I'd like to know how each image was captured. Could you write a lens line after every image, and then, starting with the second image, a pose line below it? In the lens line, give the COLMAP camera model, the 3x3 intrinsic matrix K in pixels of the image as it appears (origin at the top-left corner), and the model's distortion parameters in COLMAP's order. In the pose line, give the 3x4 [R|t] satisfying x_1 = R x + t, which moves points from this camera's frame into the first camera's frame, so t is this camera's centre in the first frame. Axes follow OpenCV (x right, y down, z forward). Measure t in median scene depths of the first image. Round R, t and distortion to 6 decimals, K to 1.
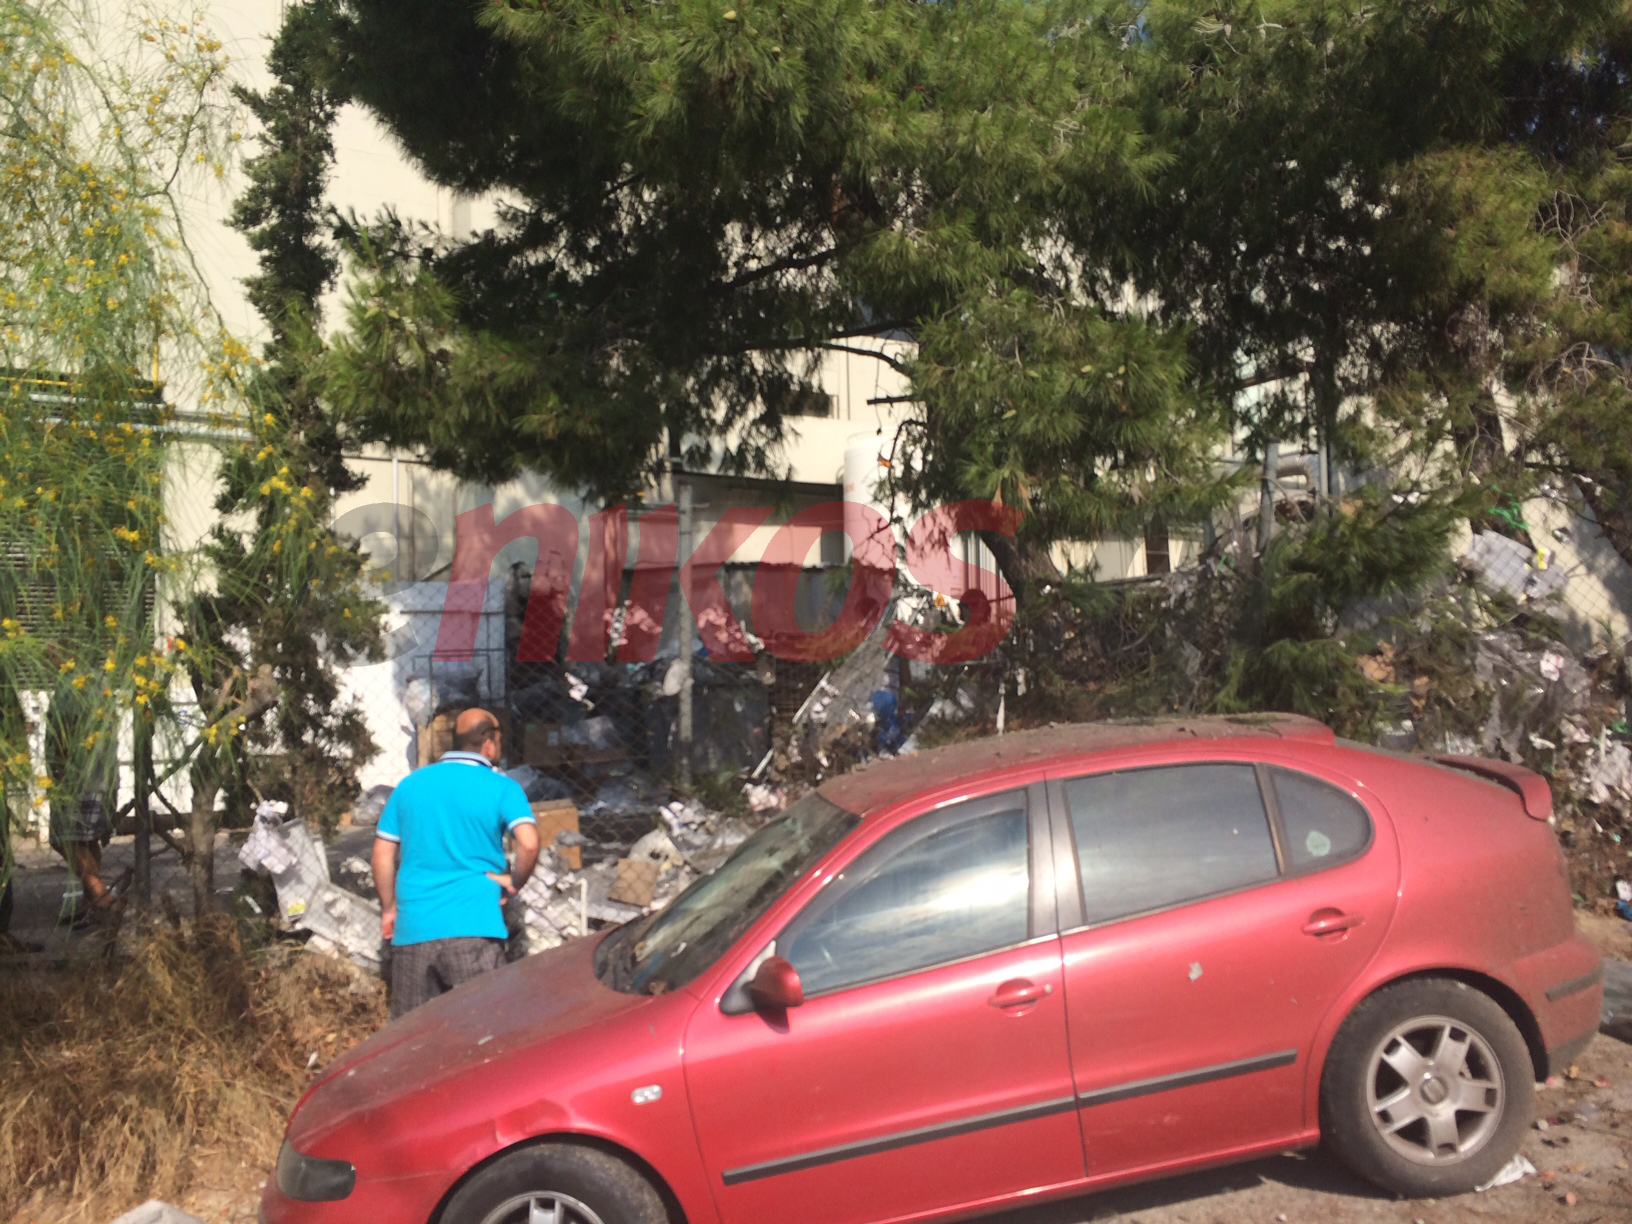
lens RADIAL K [[1427.5, 0, 860.5], [0, 1427.5, 645.7], [0, 0, 1]] dist [0.000674, 0.003023]
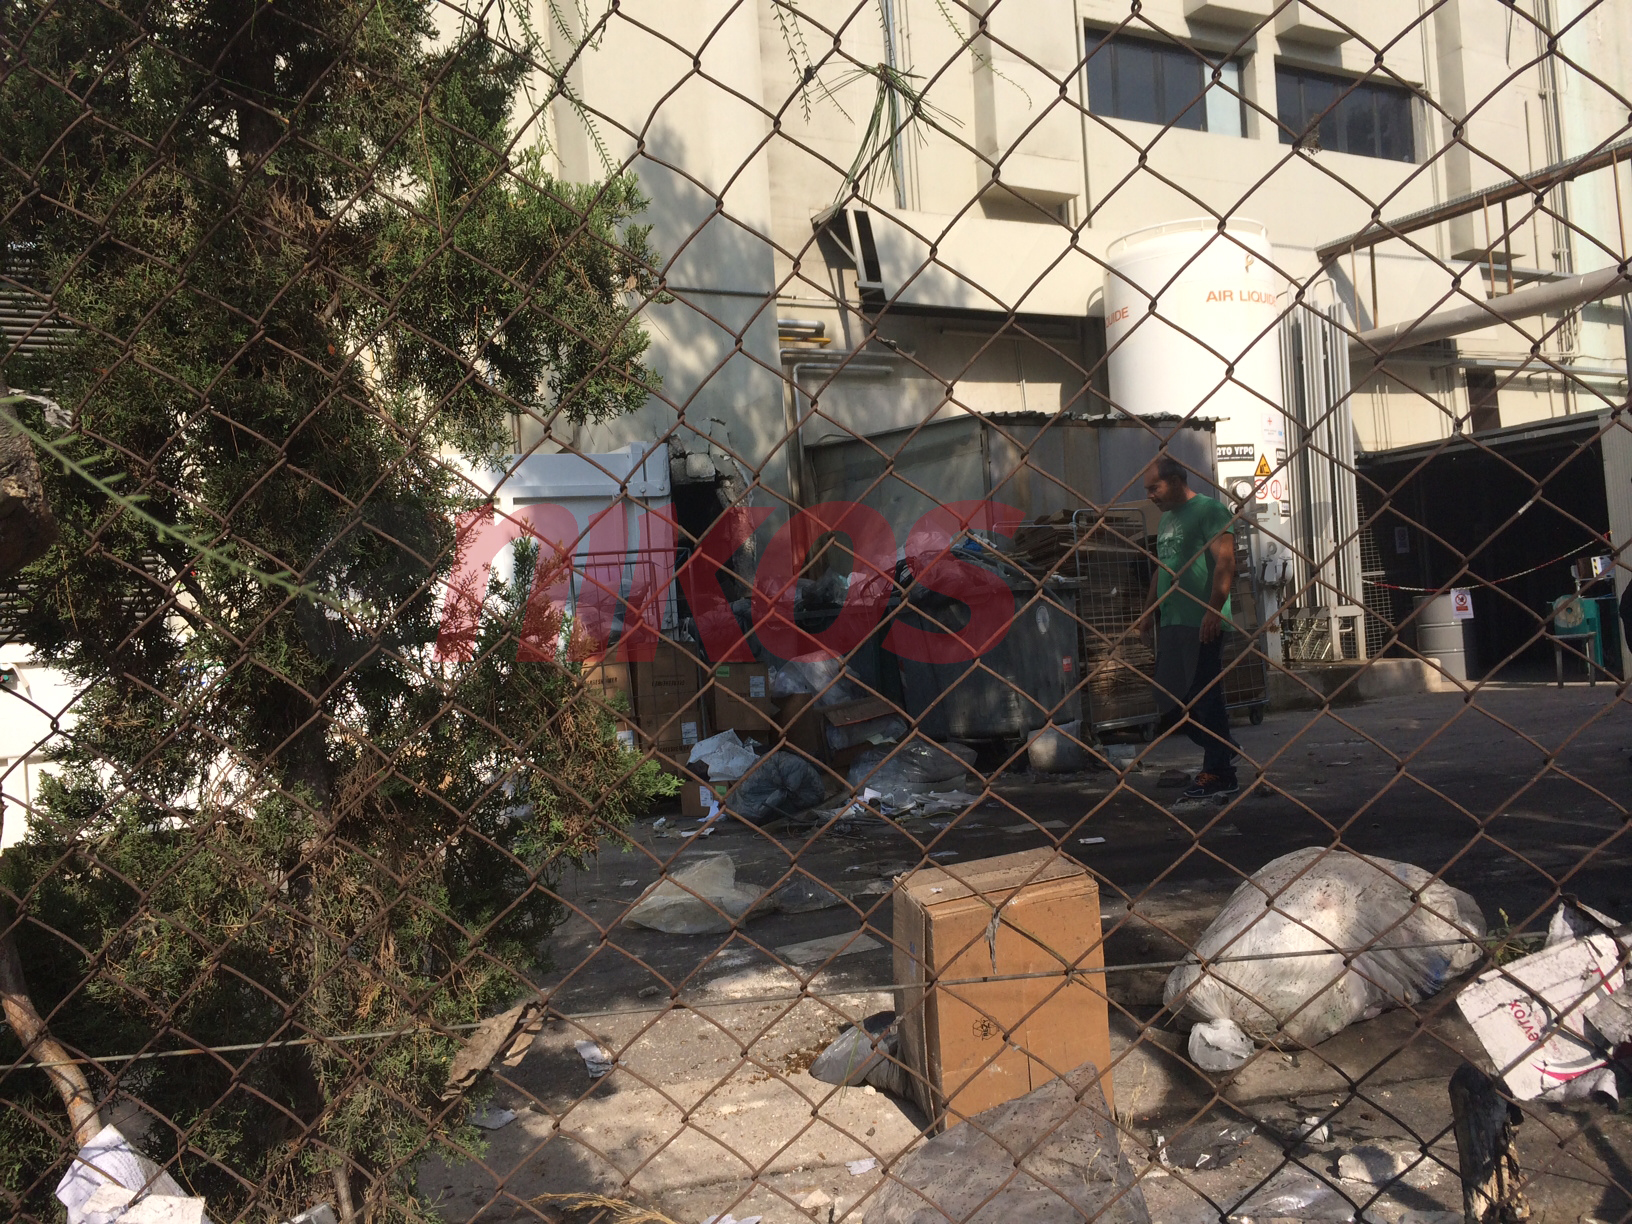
lens RADIAL K [[1427.5, 0, 860.5], [0, 1427.5, 645.7], [0, 0, 1]] dist [0.000674, 0.003023]
pose [[0.997645, -0.044800, -0.051946, -0.291796], [0.047109, 0.997915, 0.044128, 0.043122], [0.049861, -0.046471, 0.997674, 0.777931]]
